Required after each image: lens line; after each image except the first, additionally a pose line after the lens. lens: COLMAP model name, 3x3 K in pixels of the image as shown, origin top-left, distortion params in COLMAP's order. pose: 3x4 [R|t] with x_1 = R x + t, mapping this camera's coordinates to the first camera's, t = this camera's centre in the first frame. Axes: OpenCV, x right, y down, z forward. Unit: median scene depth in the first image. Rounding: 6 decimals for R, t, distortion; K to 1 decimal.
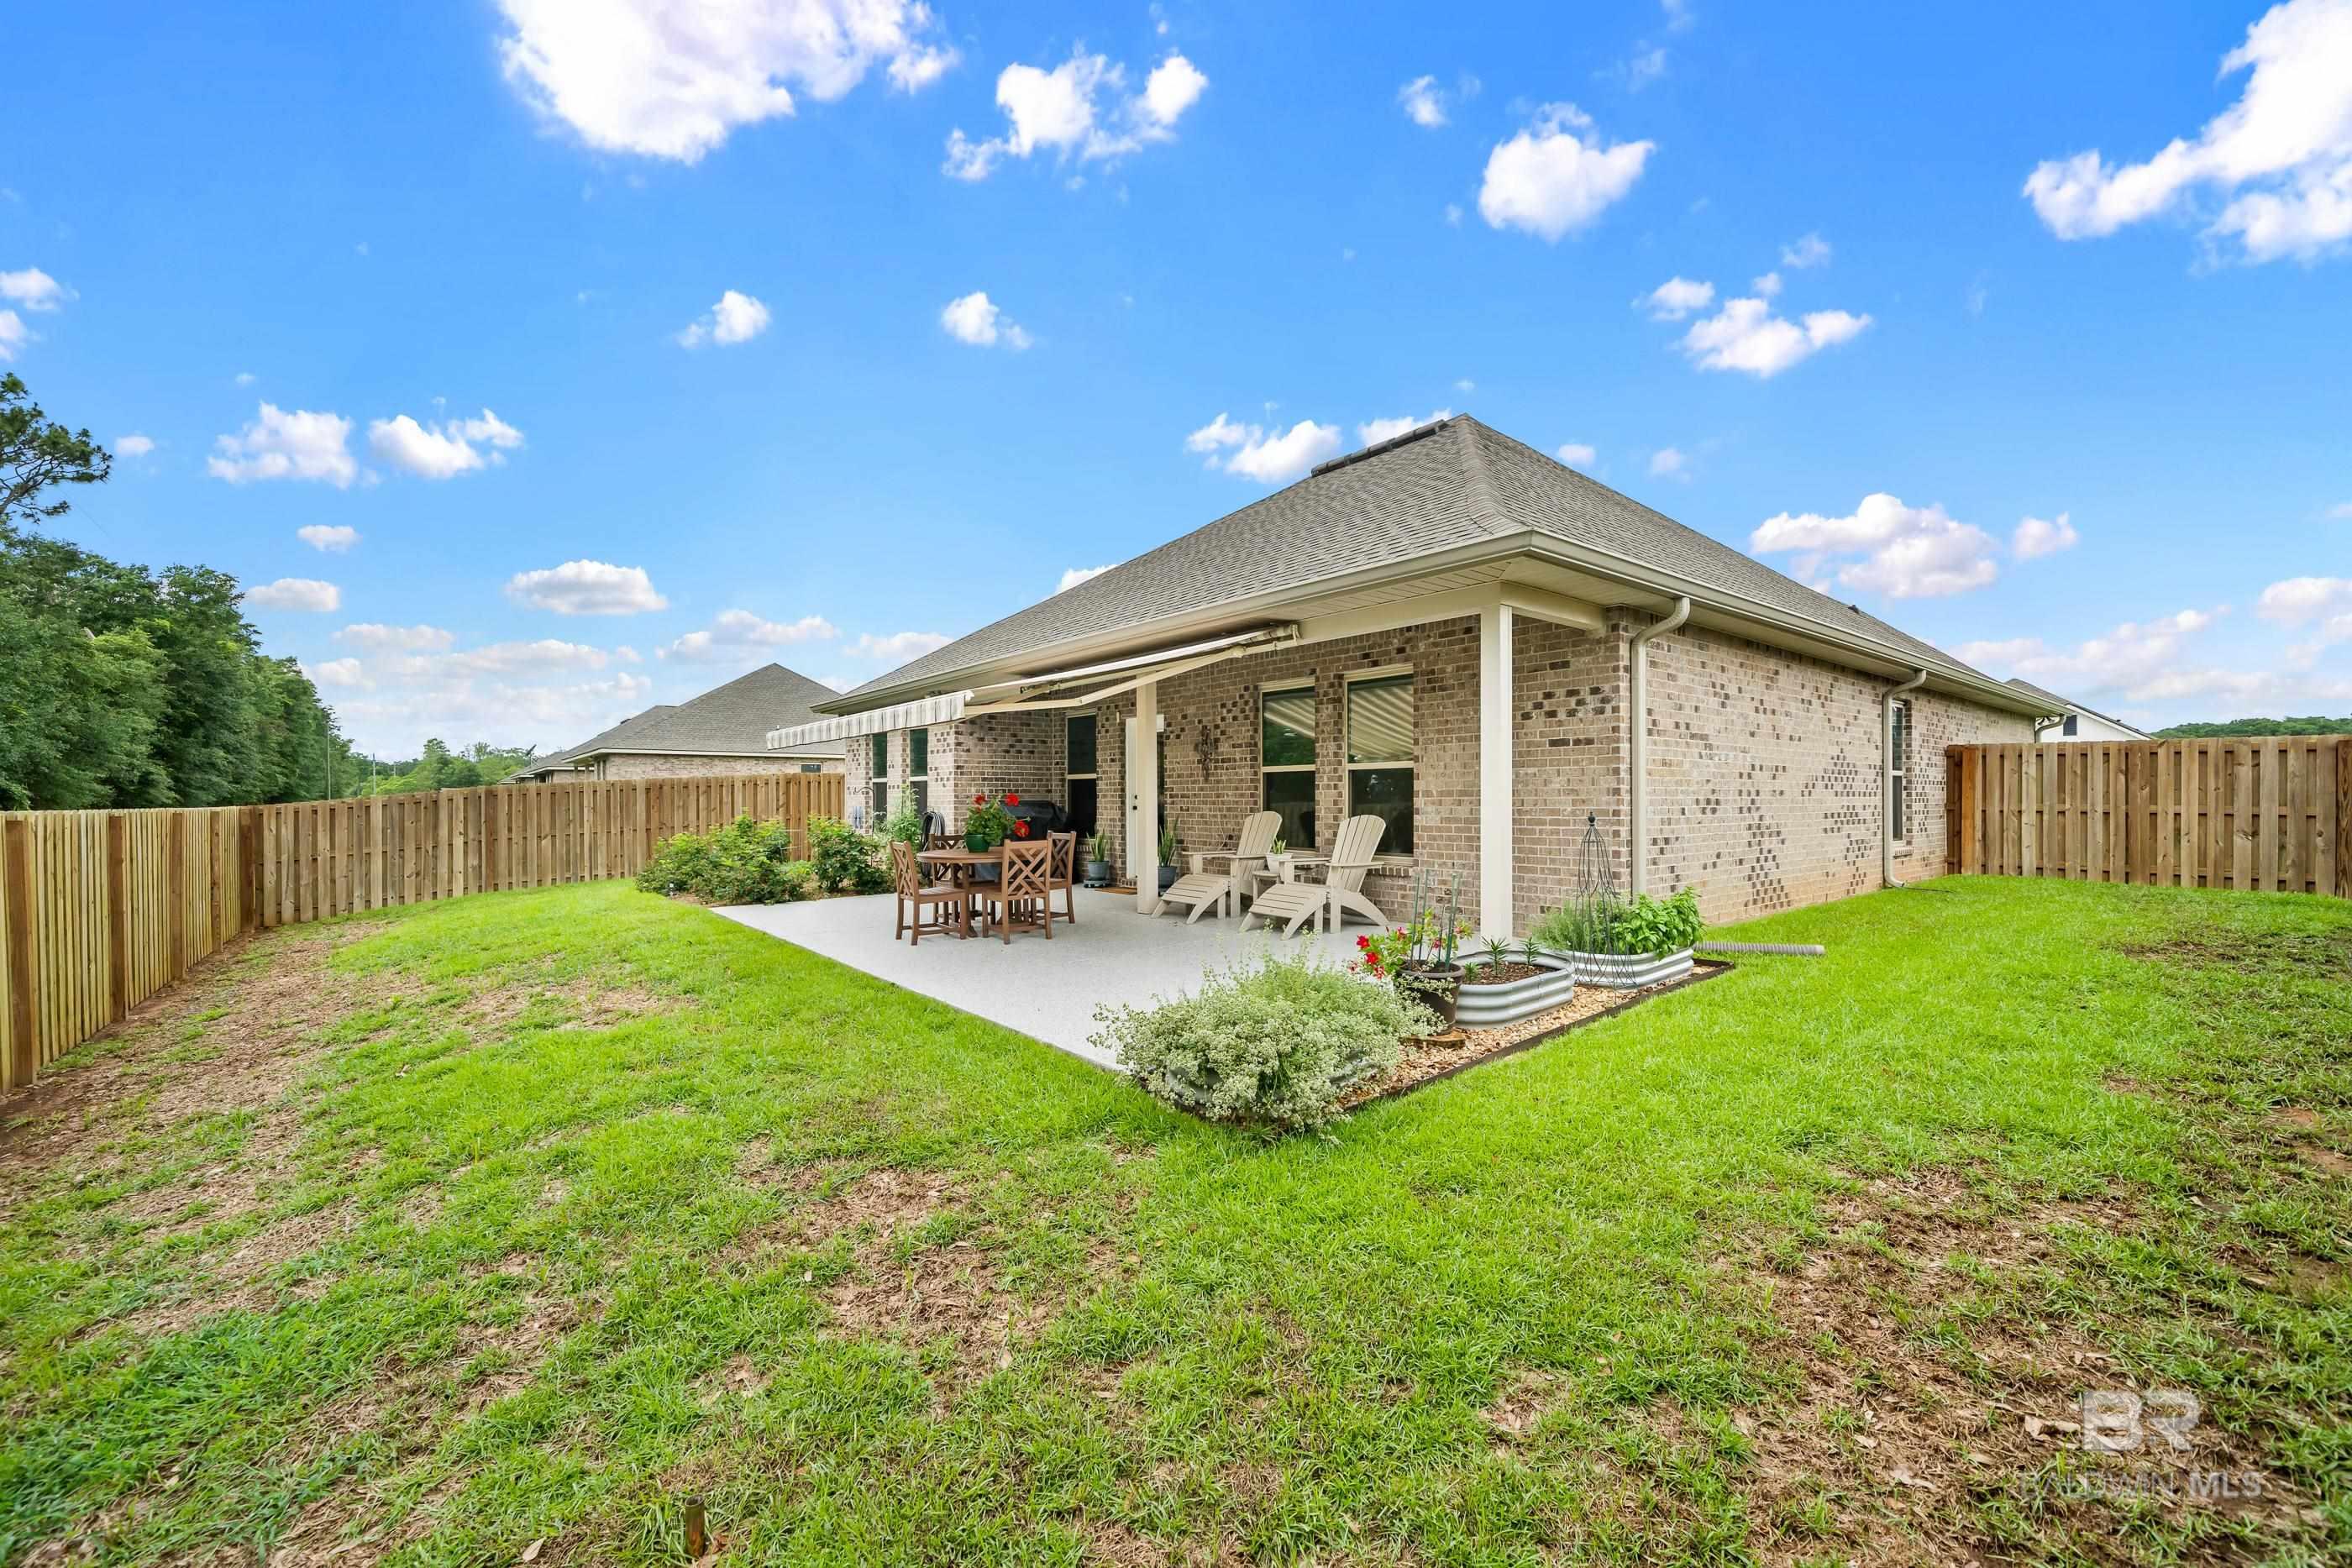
lens RADIAL K [[940.2, 0, 1189.8], [0, 940.2, 796.8], [0, 0, 1]] dist [-0.003678, 0.000285]
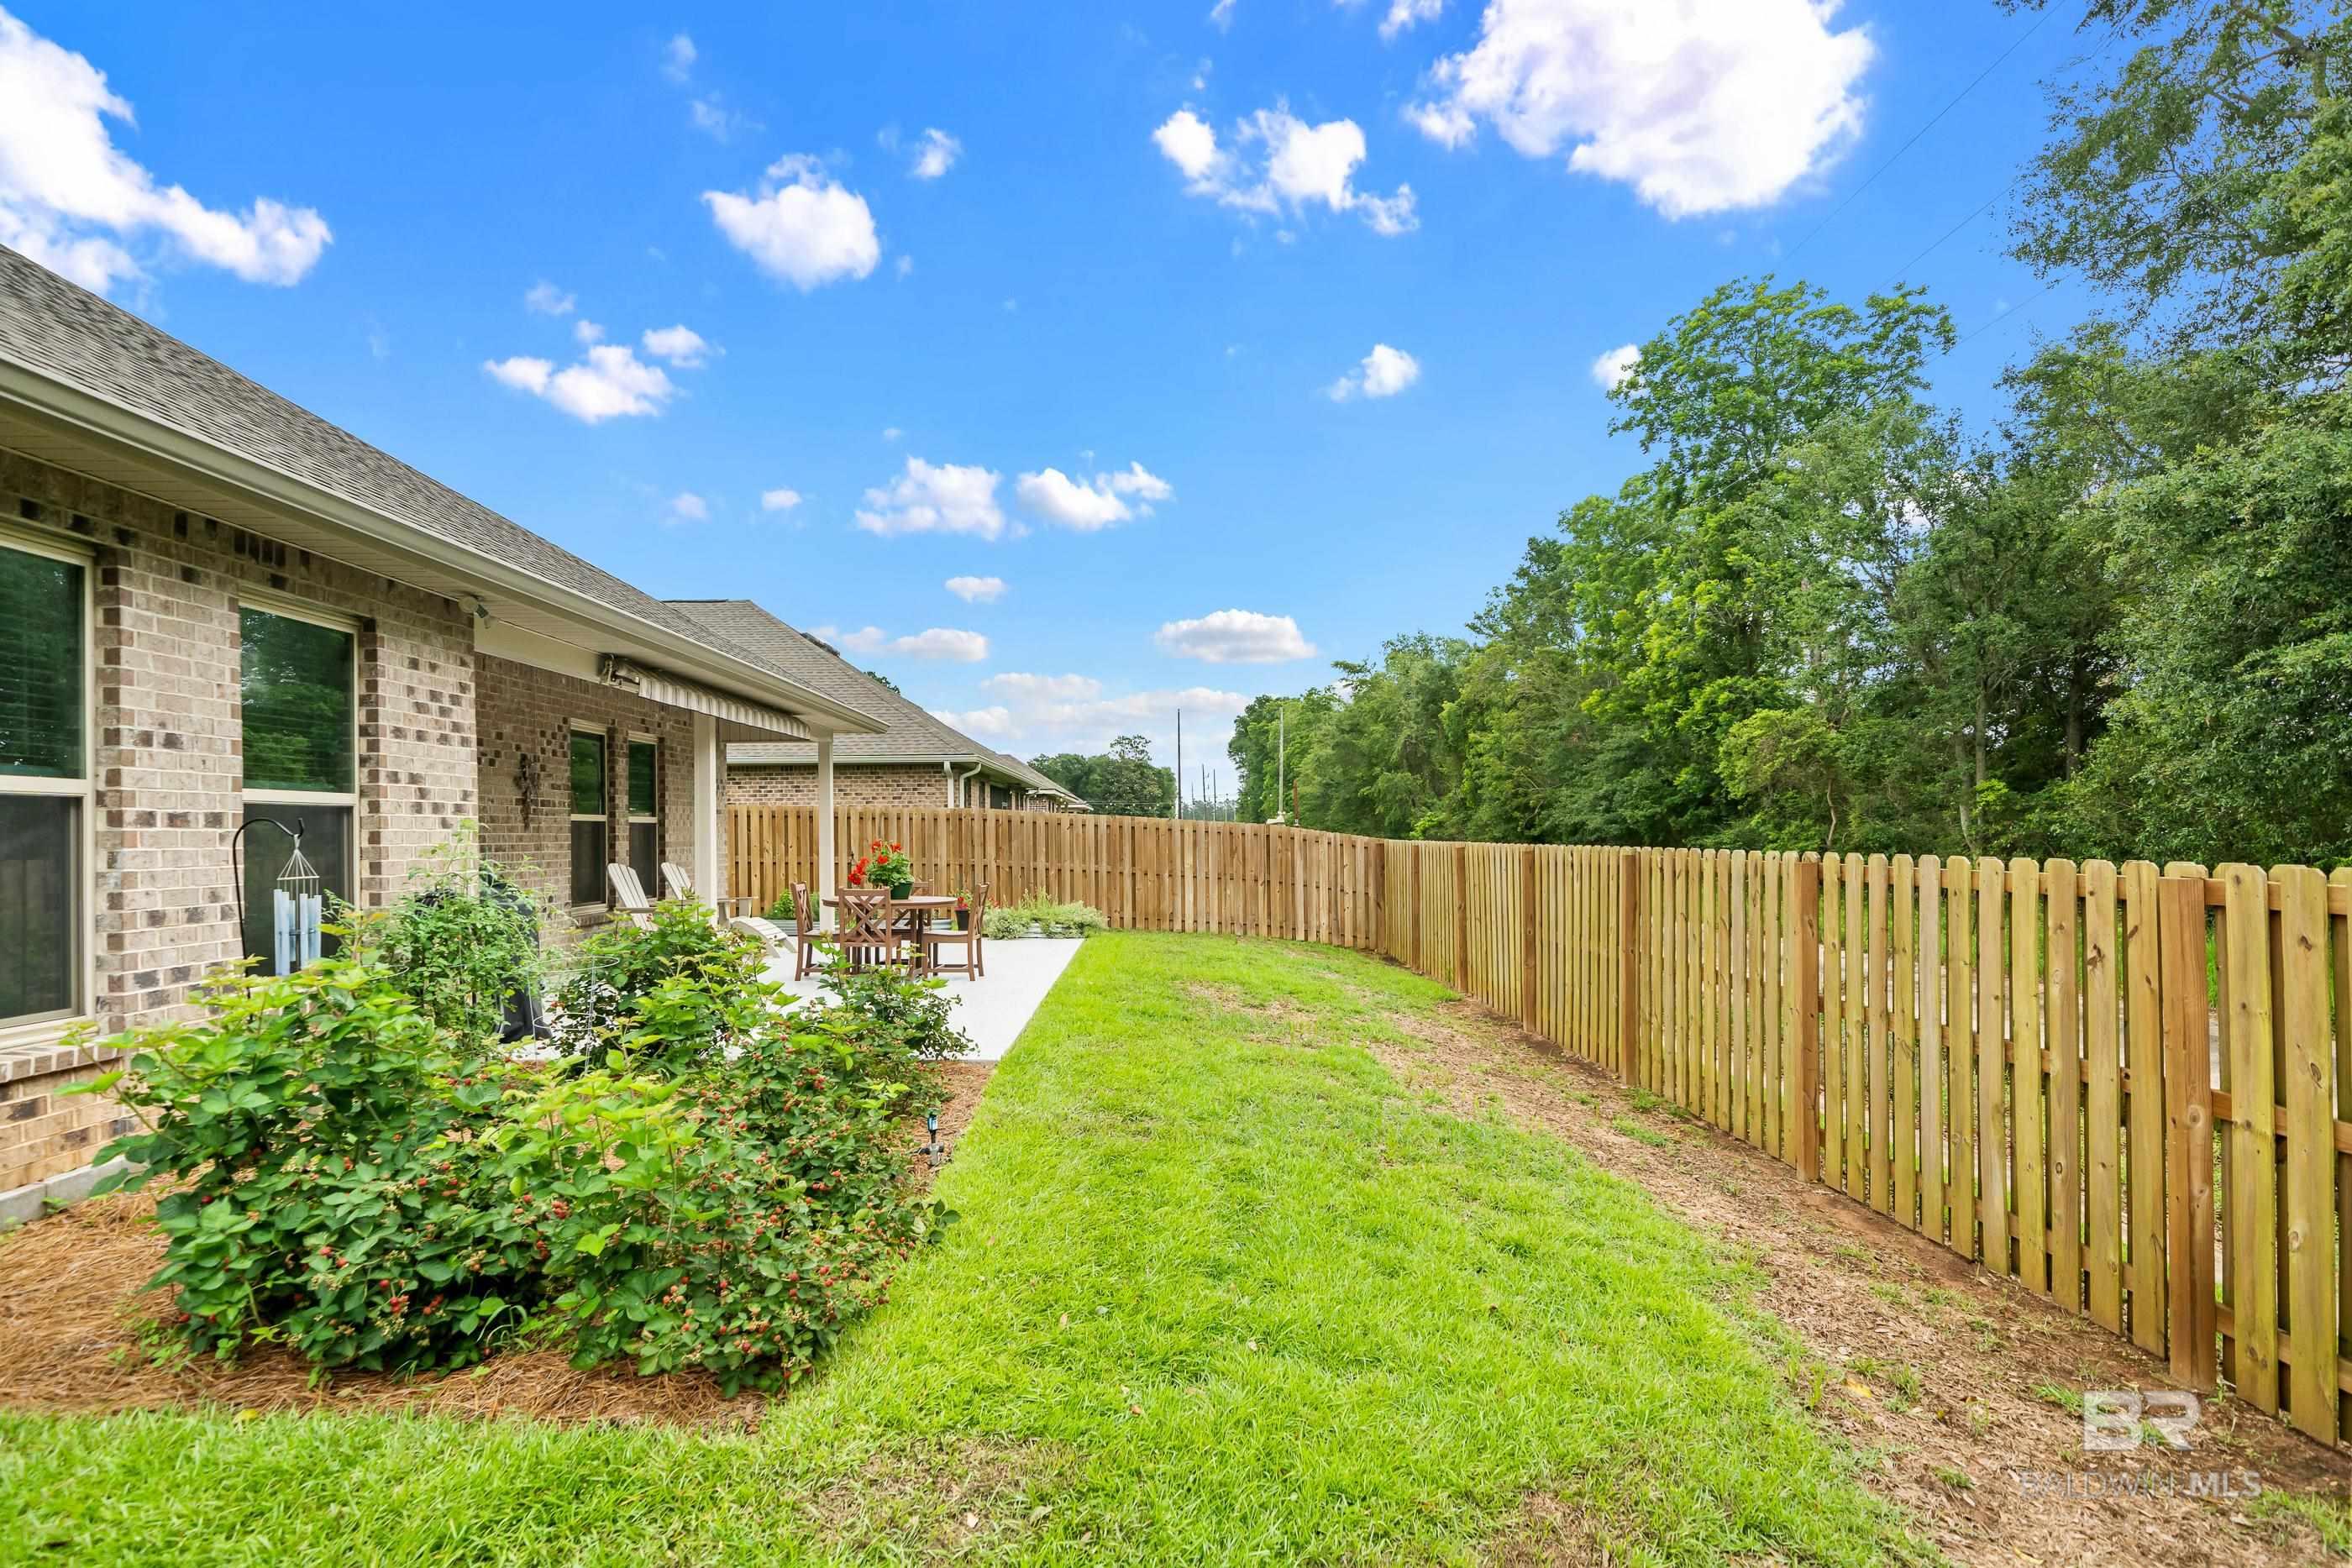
lens RADIAL K [[1179.9, 0, 1170.3], [0, 1179.9, 837.0], [0, 0, 1]] dist [-0.001344, 0.001004]
pose [[-0.781162, 0.010777, 0.624235, -1.226938], [0.011796, 0.999927, -0.002502, -0.000808], [-0.624217, 0.005409, -0.781233, 1.774188]]
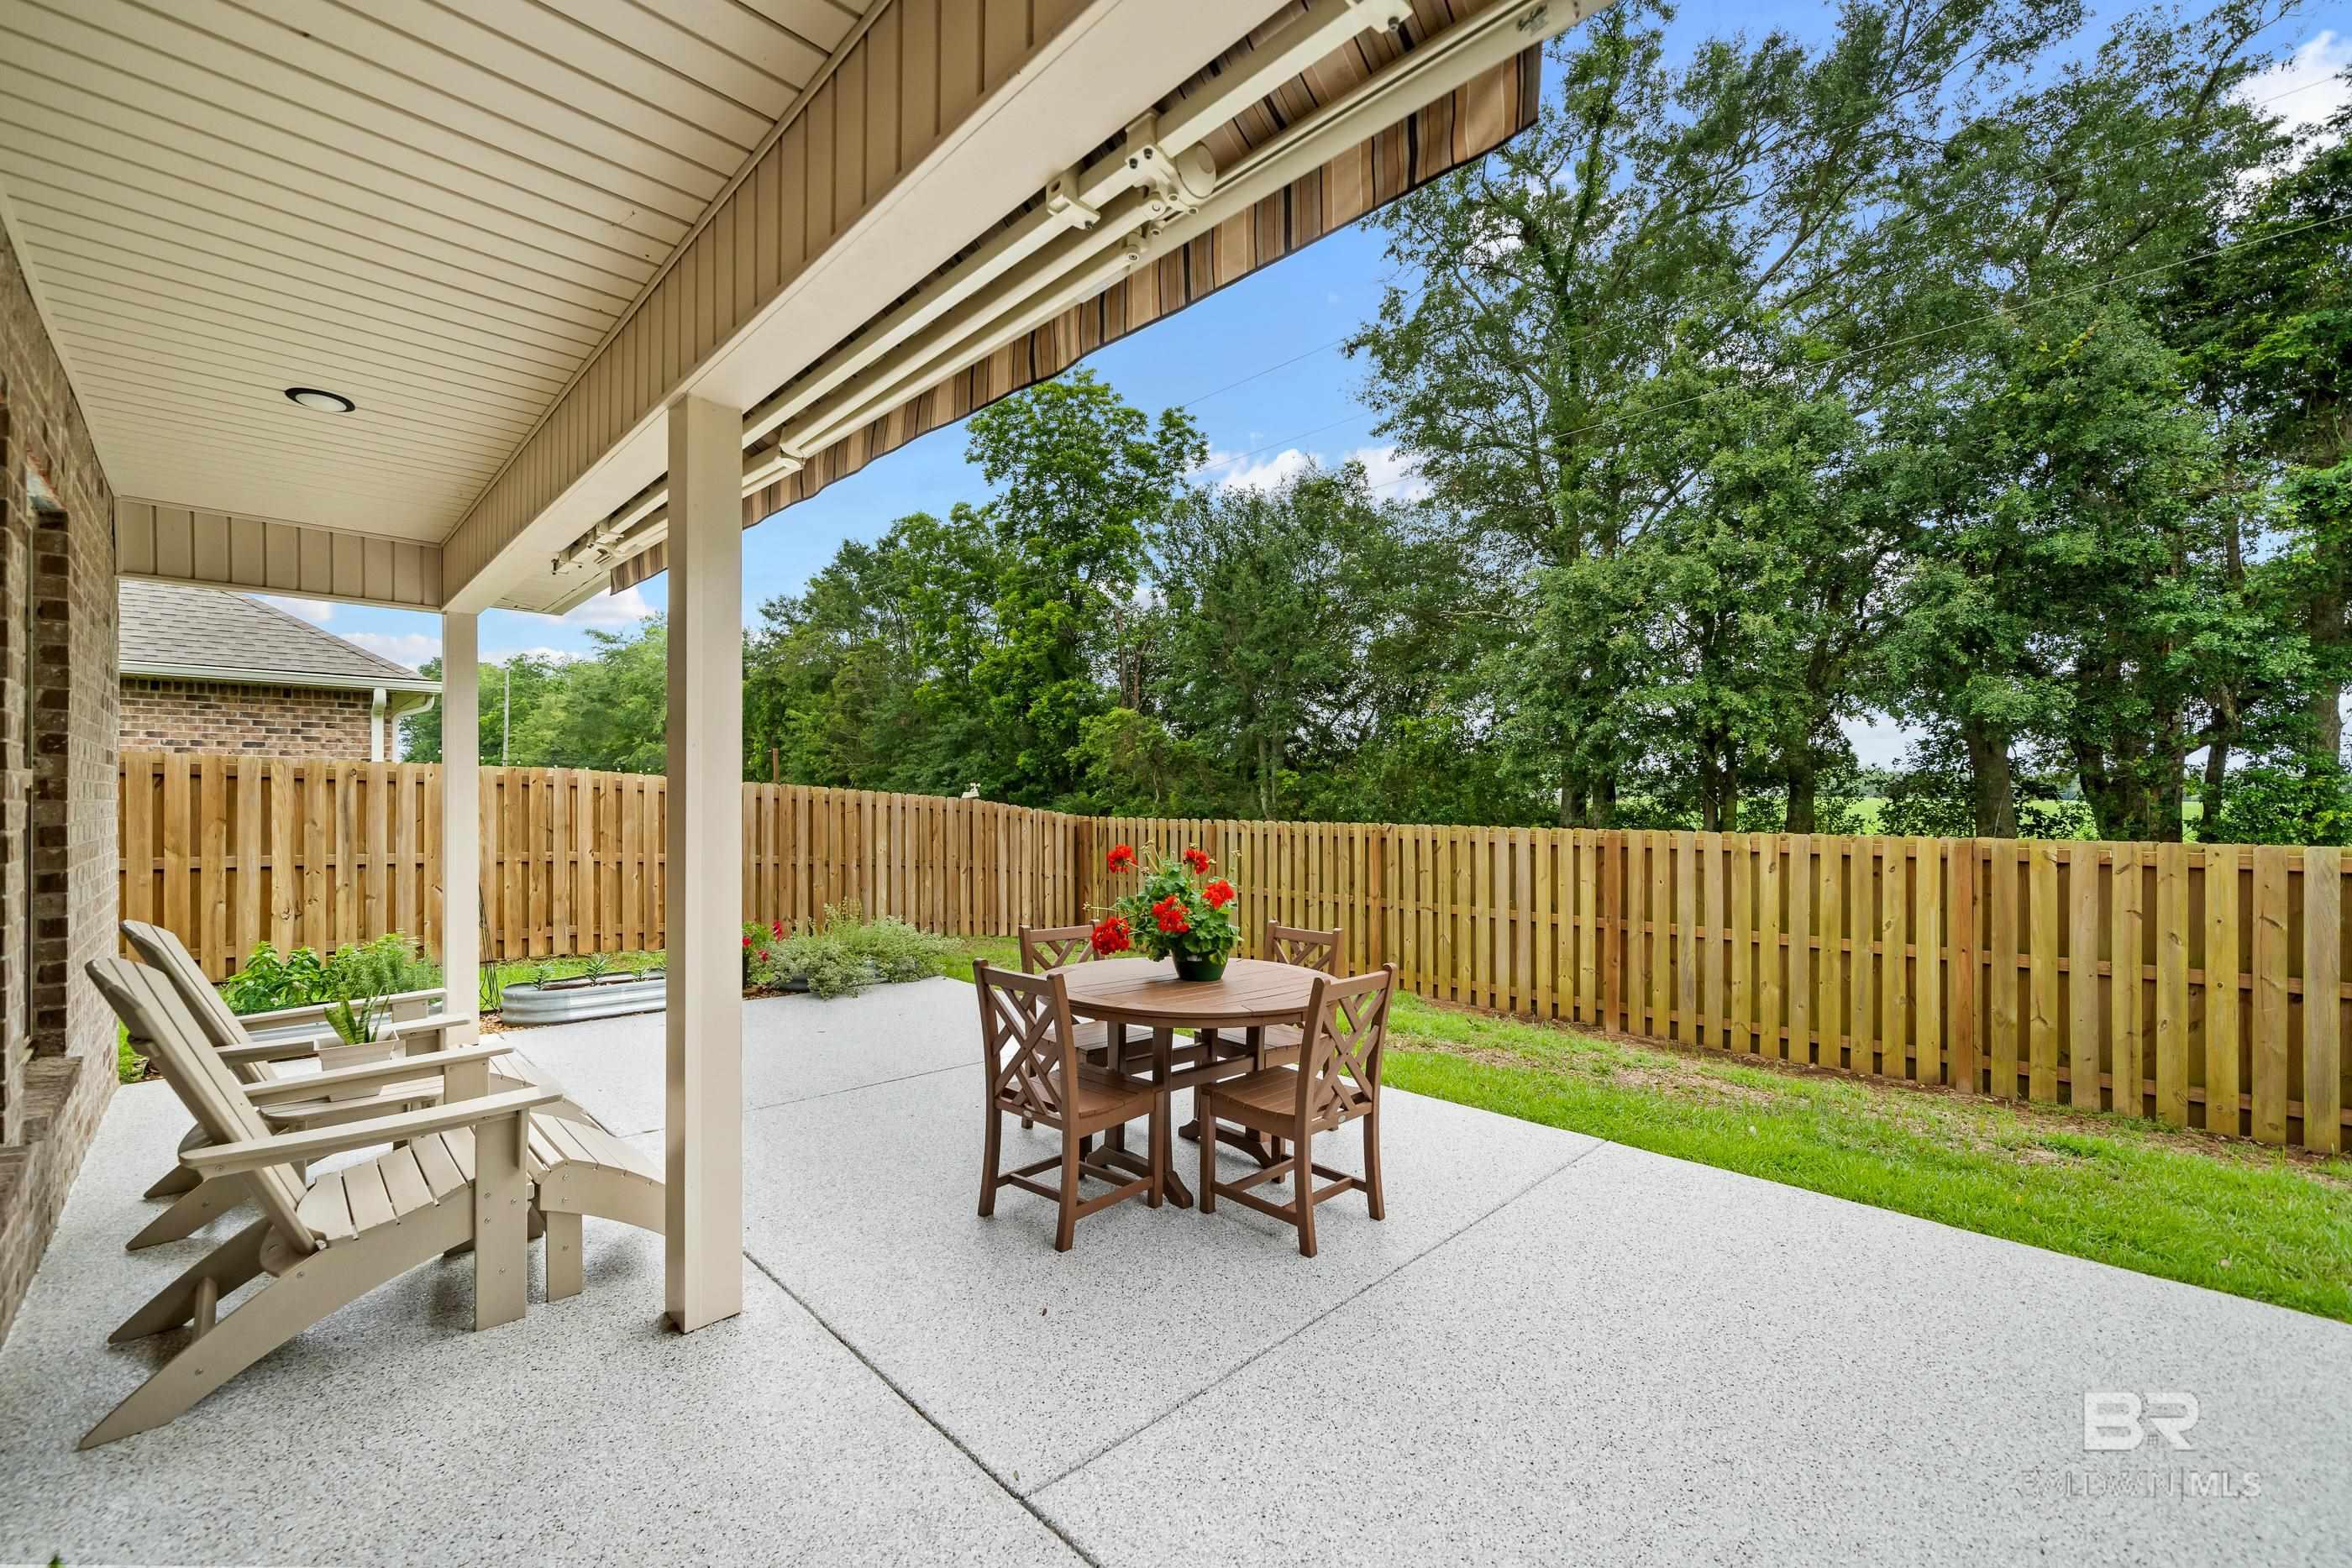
lens RADIAL K [[940.2, 0, 1201.7], [0, 940.2, 788.7], [0, 0, 1]] dist [-0.003678, 0.000285]
pose [[-0.995101, 0.005381, -0.098721, -0.195260], [0.006519, 0.999916, -0.011212, -0.024239], [0.098653, -0.011800, -0.995052, 1.406396]]
